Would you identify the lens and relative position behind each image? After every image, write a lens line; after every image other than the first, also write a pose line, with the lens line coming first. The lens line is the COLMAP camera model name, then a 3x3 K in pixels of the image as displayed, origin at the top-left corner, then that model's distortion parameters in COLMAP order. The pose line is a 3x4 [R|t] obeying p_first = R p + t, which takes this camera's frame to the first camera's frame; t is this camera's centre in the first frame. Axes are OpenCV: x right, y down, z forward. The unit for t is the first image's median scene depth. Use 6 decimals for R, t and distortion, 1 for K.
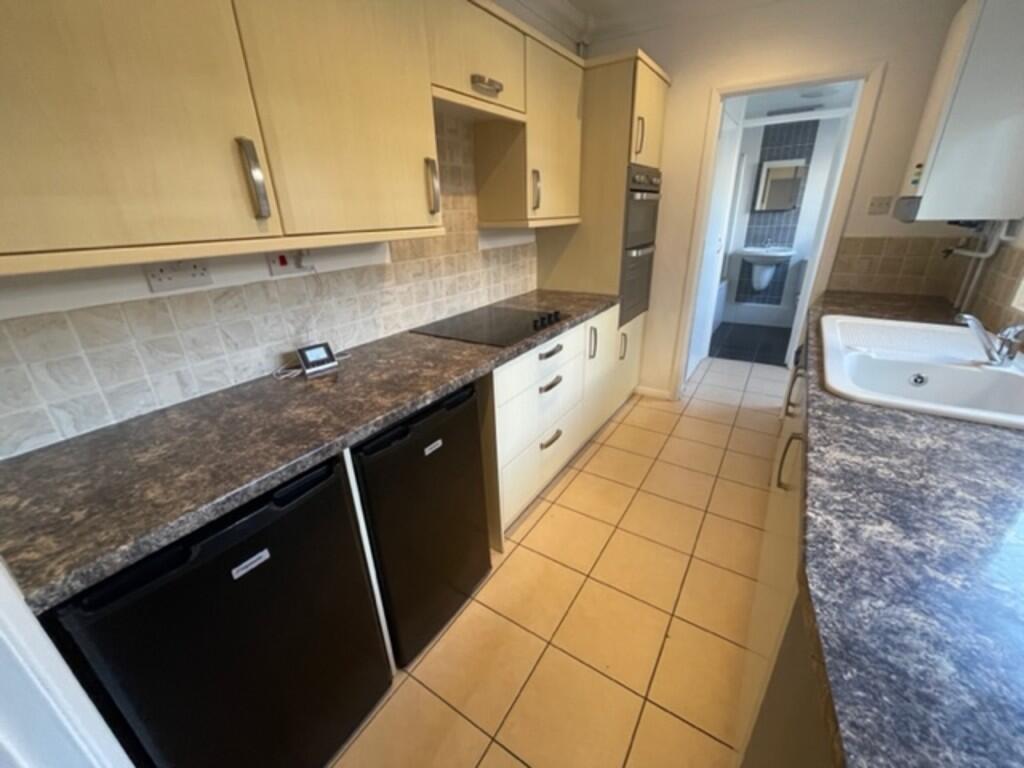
lens RADIAL K [[412.2, 0, 512.0], [0, 412.2, 384.0], [0, 0, 1]] dist [-0.000185, -0.000306]
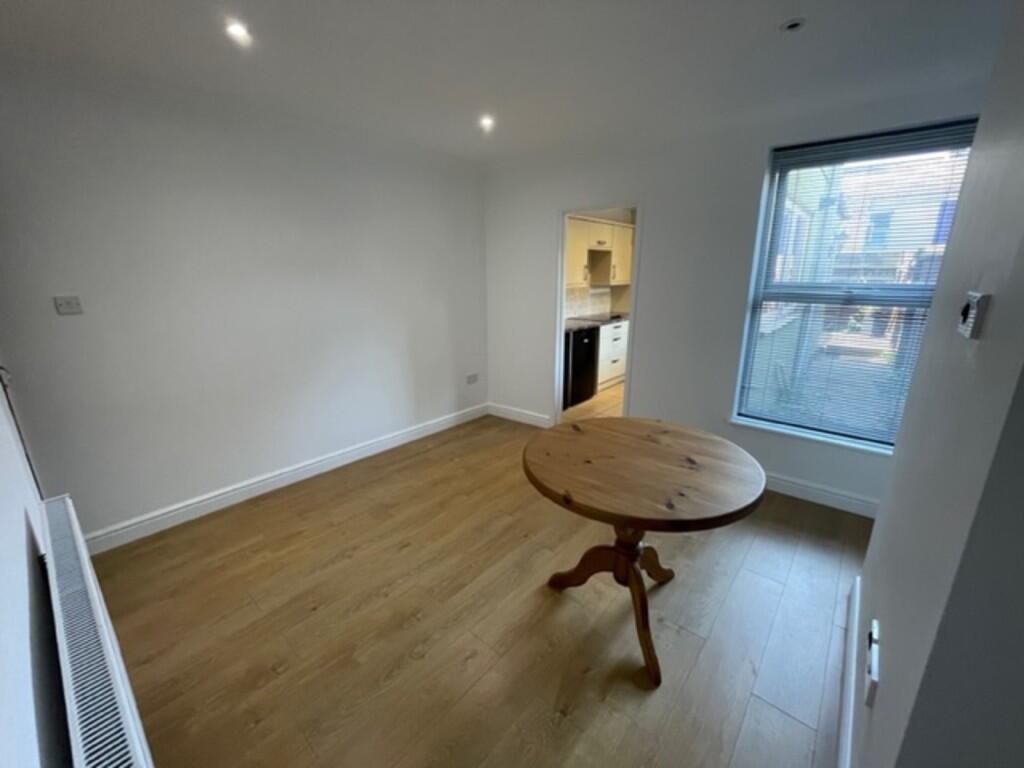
lens RADIAL K [[411.1, 0, 513.4], [0, 411.1, 383.5], [0, 0, 1]] dist [0.000713, -0.000080]
pose [[0.991301, 0.055753, -0.119224, -0.229462], [-0.070158, 0.990260, -0.120260, 0.621632], [0.111358, 0.127578, 0.985557, -1.626198]]
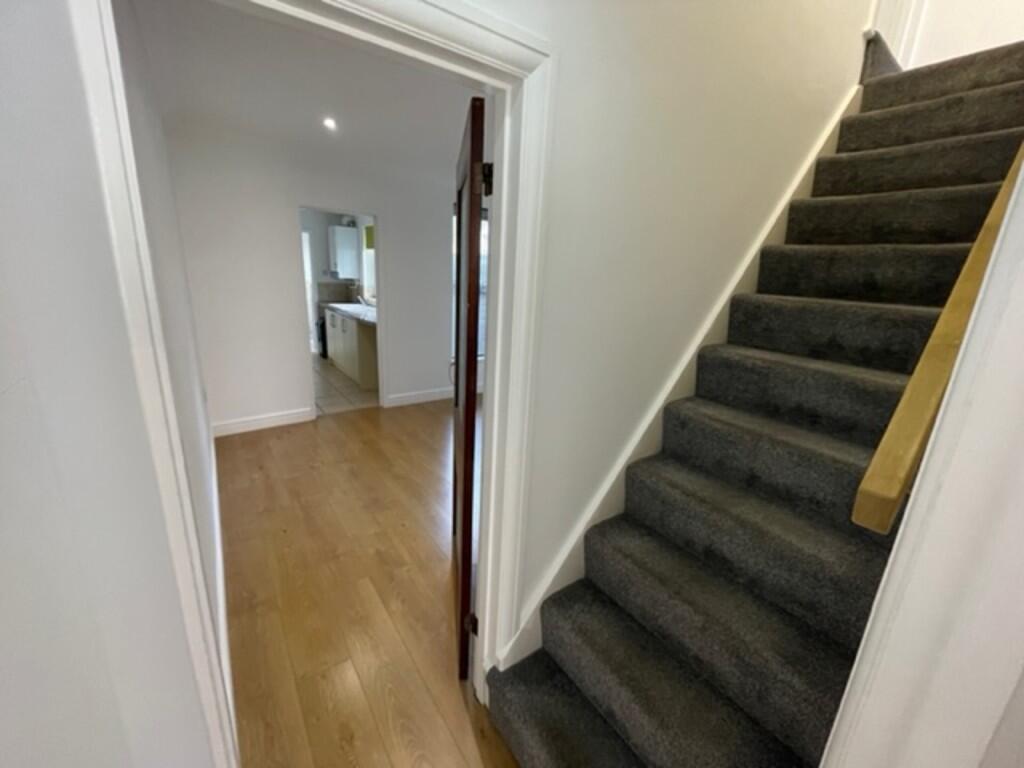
lens RADIAL K [[412.2, 0, 512.0], [0, 412.2, 384.0], [0, 0, 1]] dist [-0.000185, -0.000306]
pose [[0.349910, -0.196783, 0.915882, -1.712117], [0.303631, 0.948732, 0.087839, 0.542832], [-0.886212, 0.247354, 0.391720, -1.324665]]
